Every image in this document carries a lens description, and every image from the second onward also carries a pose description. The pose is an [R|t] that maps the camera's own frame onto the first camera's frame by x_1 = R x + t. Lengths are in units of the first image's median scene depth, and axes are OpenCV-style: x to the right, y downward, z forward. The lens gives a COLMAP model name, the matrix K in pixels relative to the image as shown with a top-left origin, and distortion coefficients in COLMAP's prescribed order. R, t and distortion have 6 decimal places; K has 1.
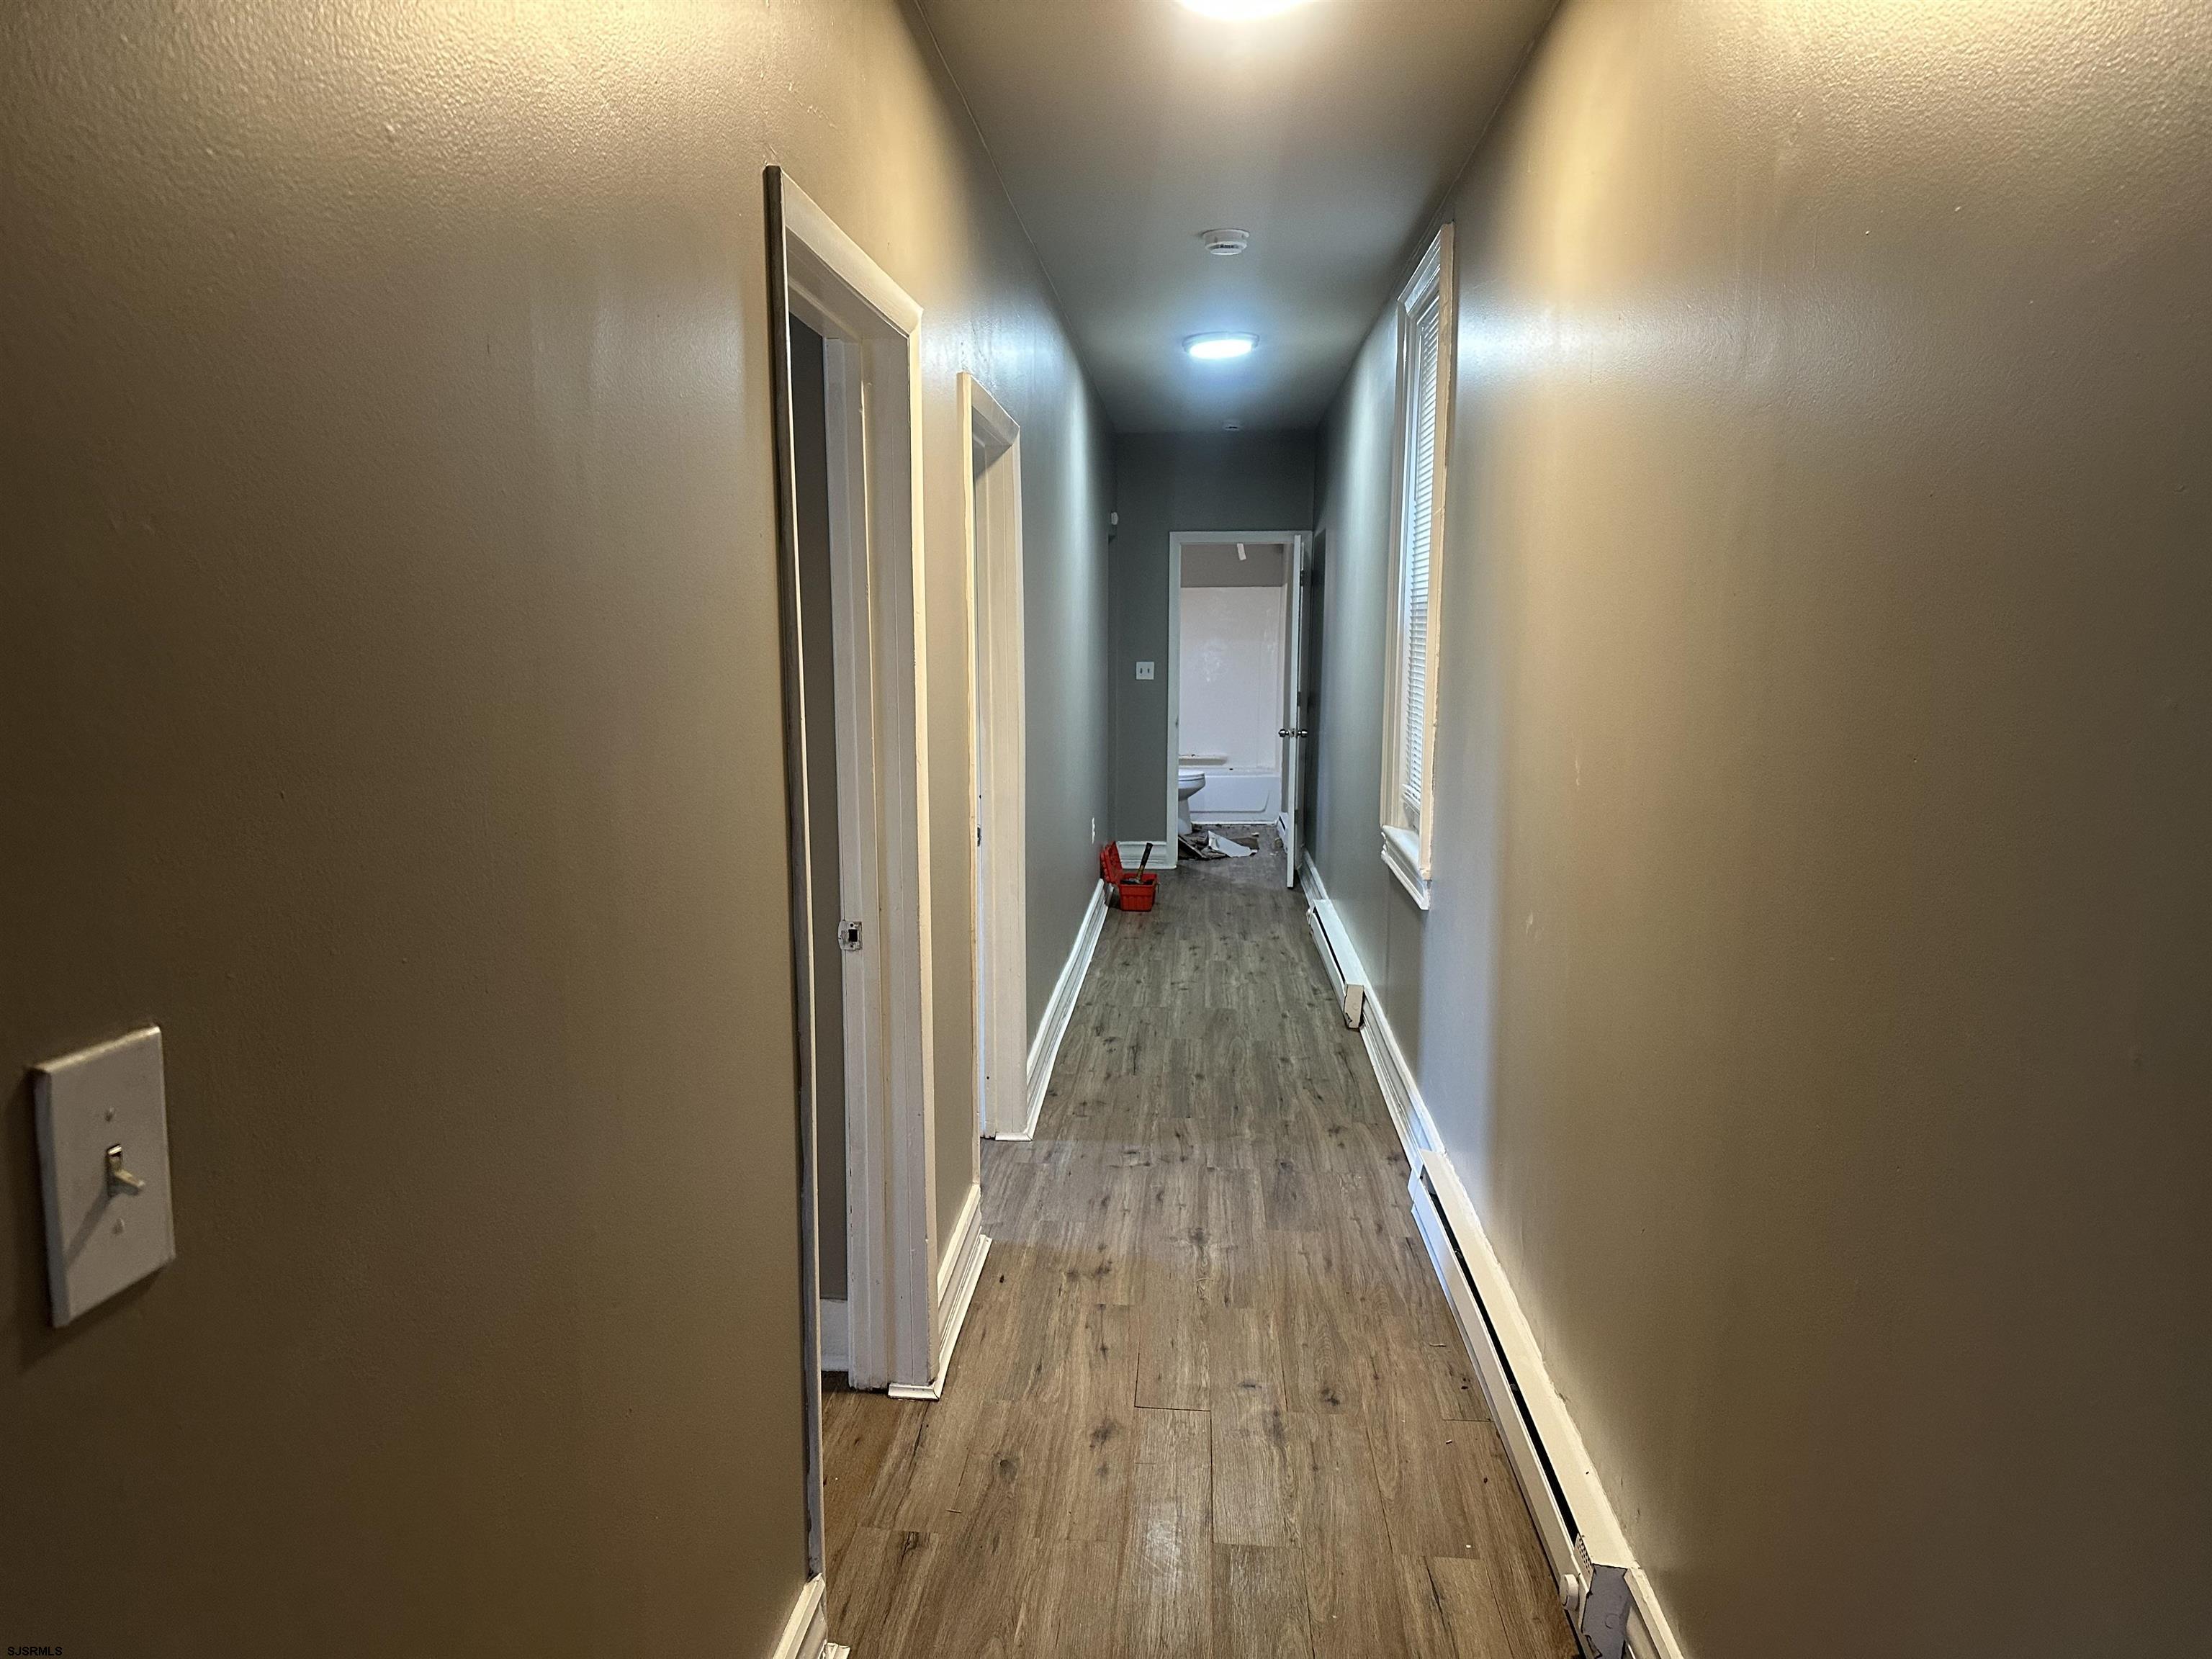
lens RADIAL K [[1524.0, 0, 1106.0], [0, 1524.0, 829.5], [0, 0, 1]] dist [-0.005873, -0.003936]
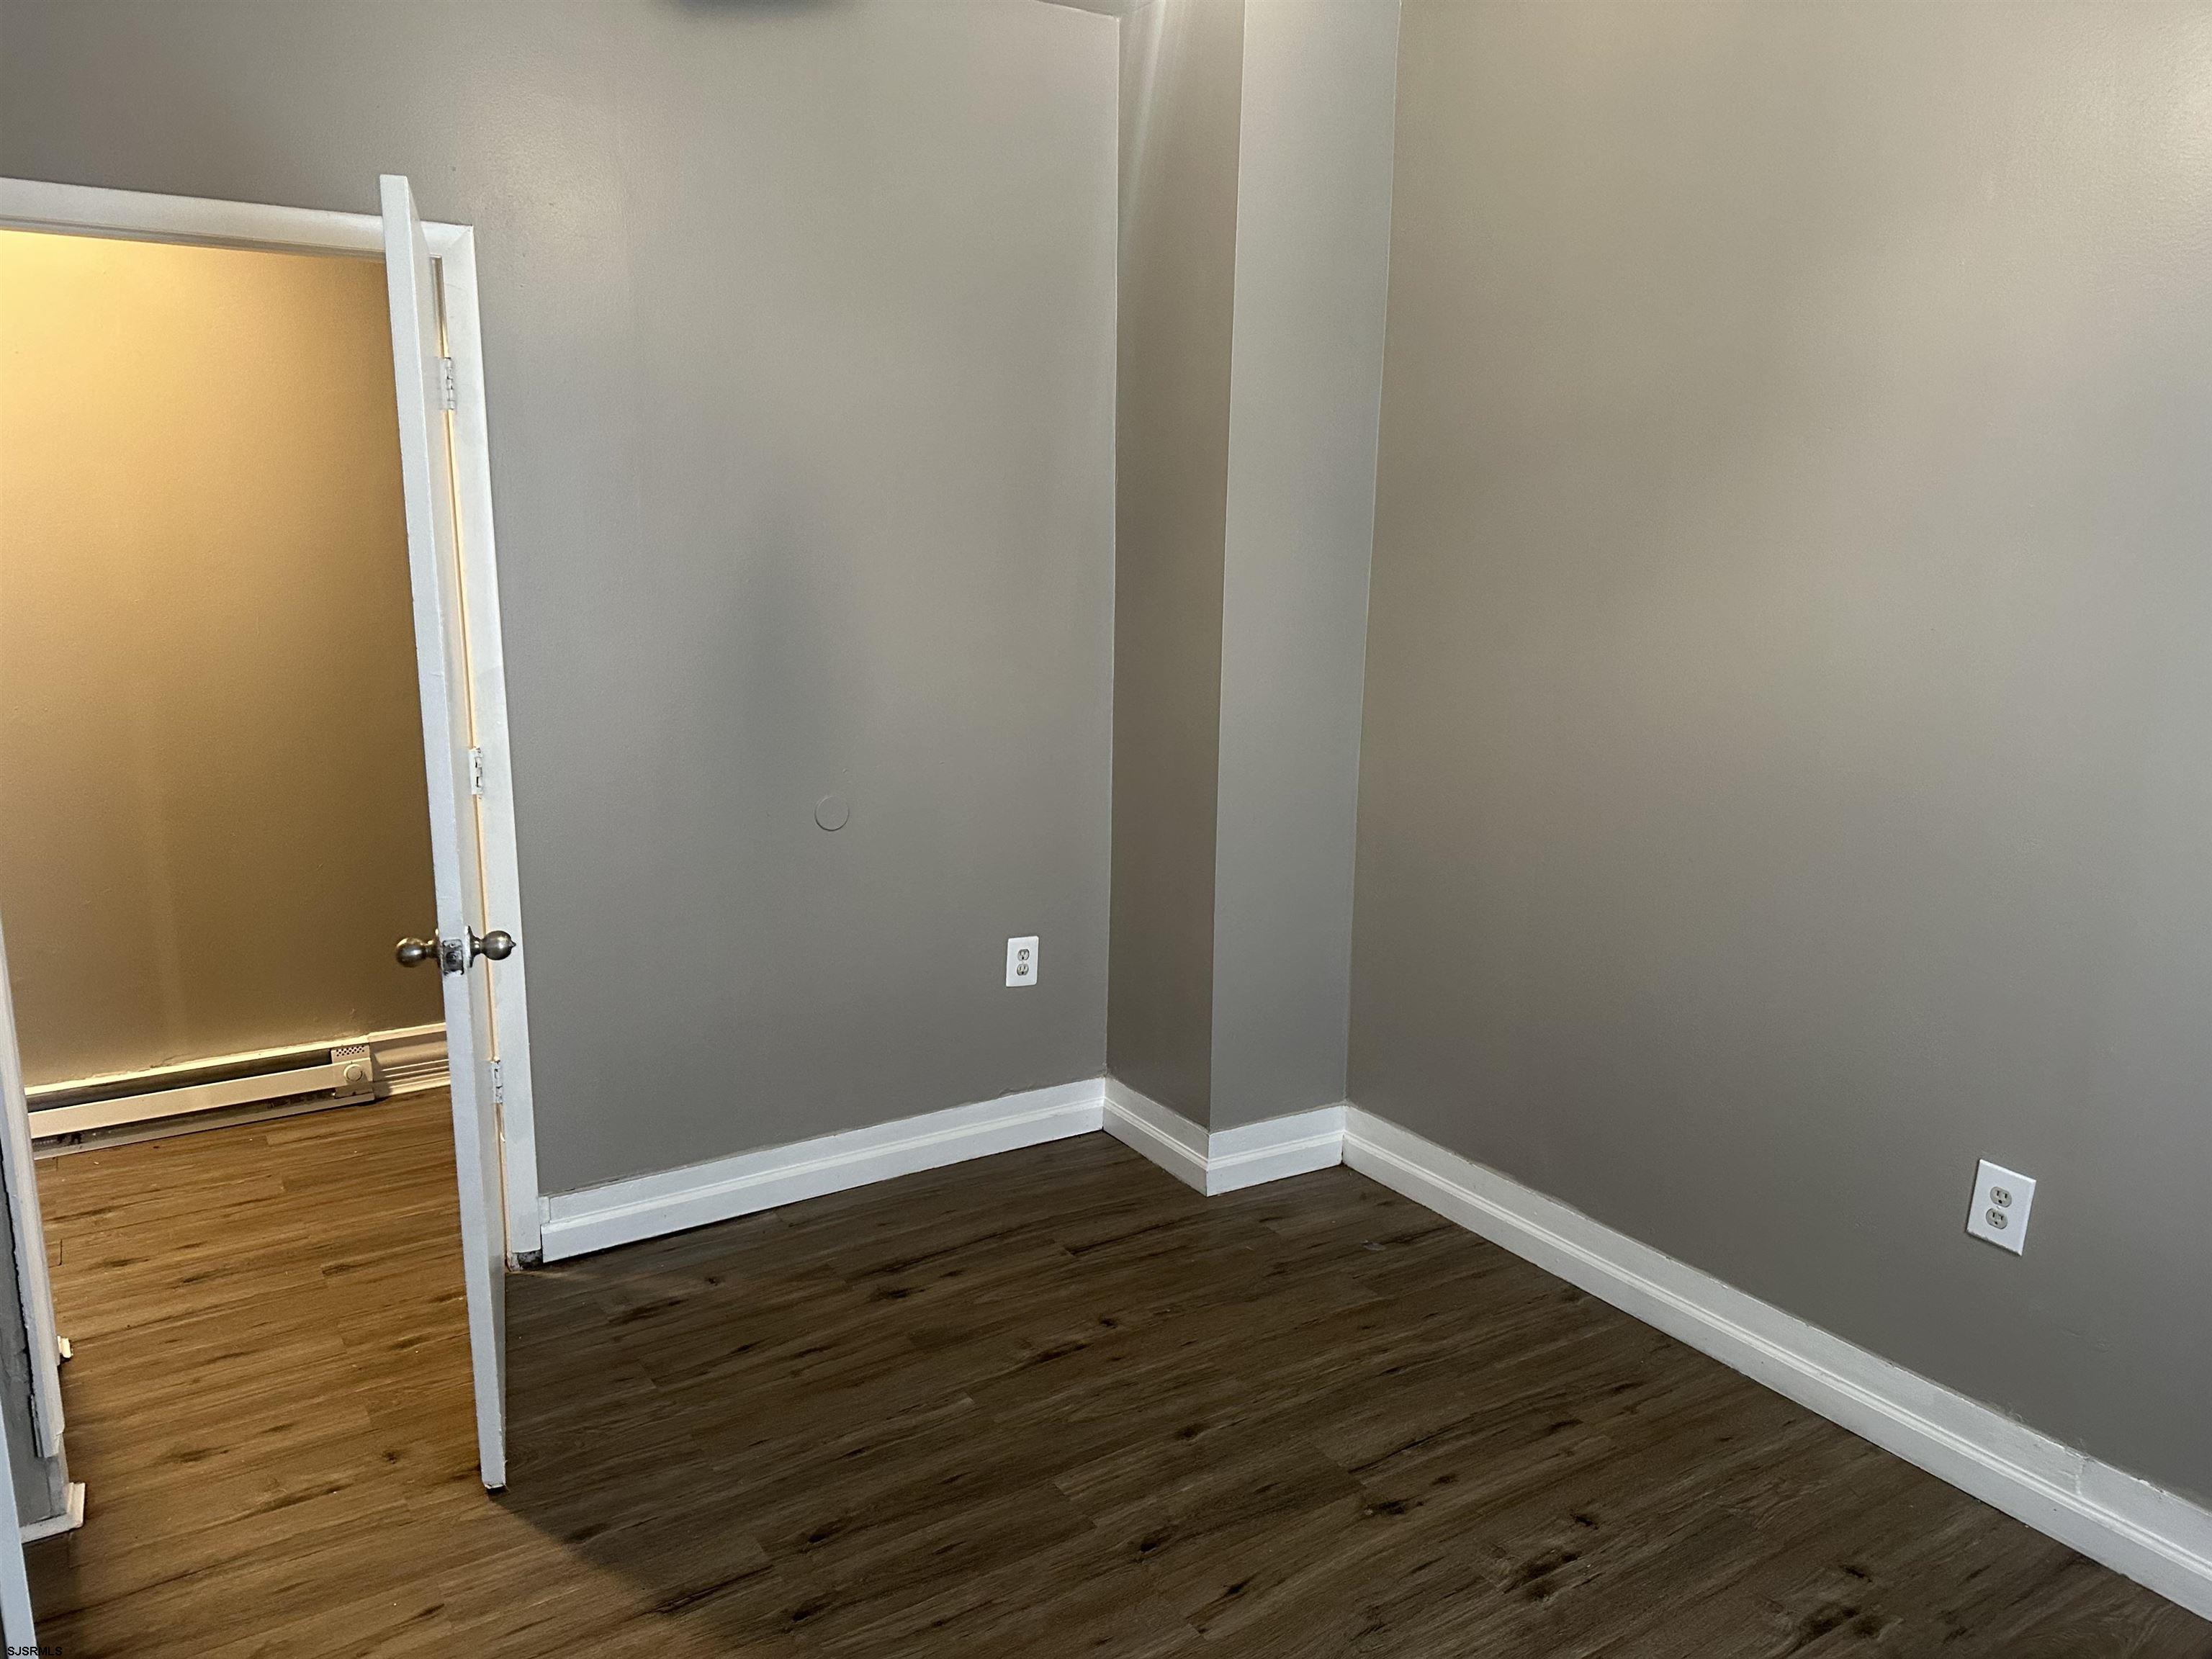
lens RADIAL K [[1524.0, 0, 1106.0], [0, 1524.0, 829.5], [0, 0, 1]] dist [-0.005873, -0.003936]
pose [[-0.599089, -0.172965, 0.781777, -0.825531], [0.092675, 0.954847, 0.282275, -0.107067], [-0.795301, 0.241559, -0.556009, 0.624432]]
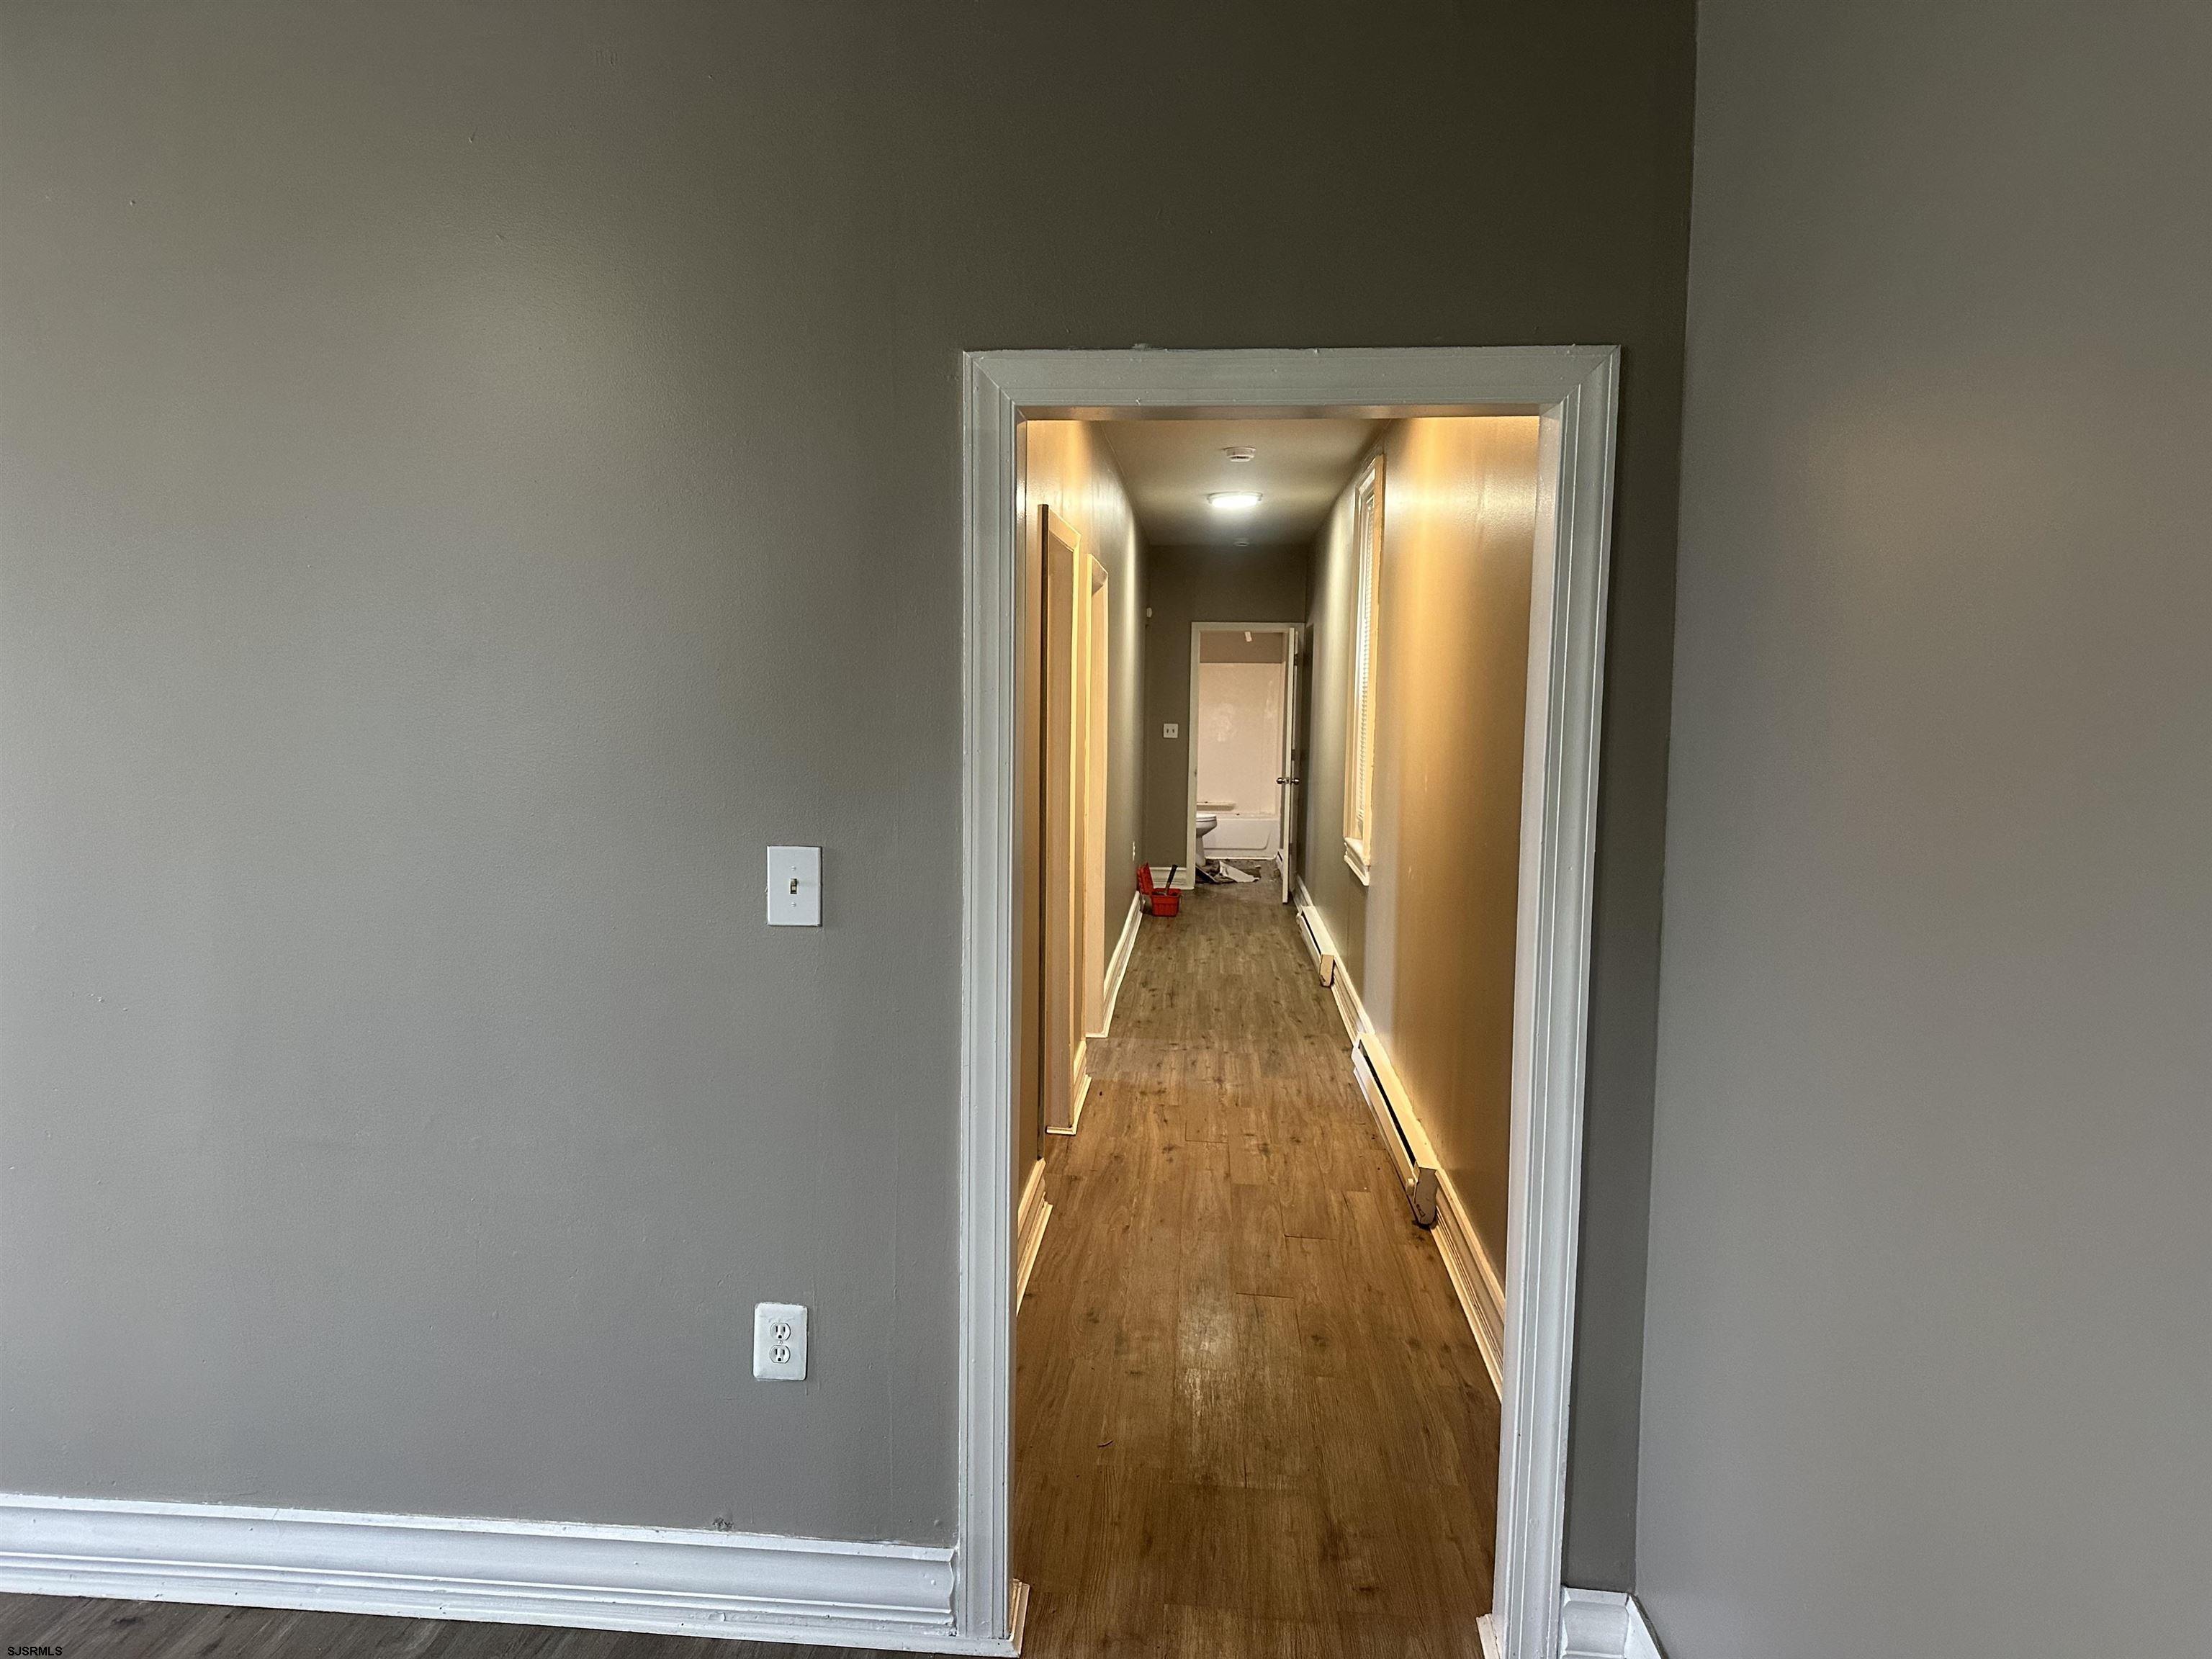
lens RADIAL K [[1524.0, 0, 1106.0], [0, 1524.0, 829.5], [0, 0, 1]] dist [-0.005873, -0.003936]
pose [[0.999937, 0.010750, -0.003129, -0.048283], [-0.010869, 0.999094, -0.041150, 0.061207], [0.002684, 0.041181, 0.999148, -0.528411]]
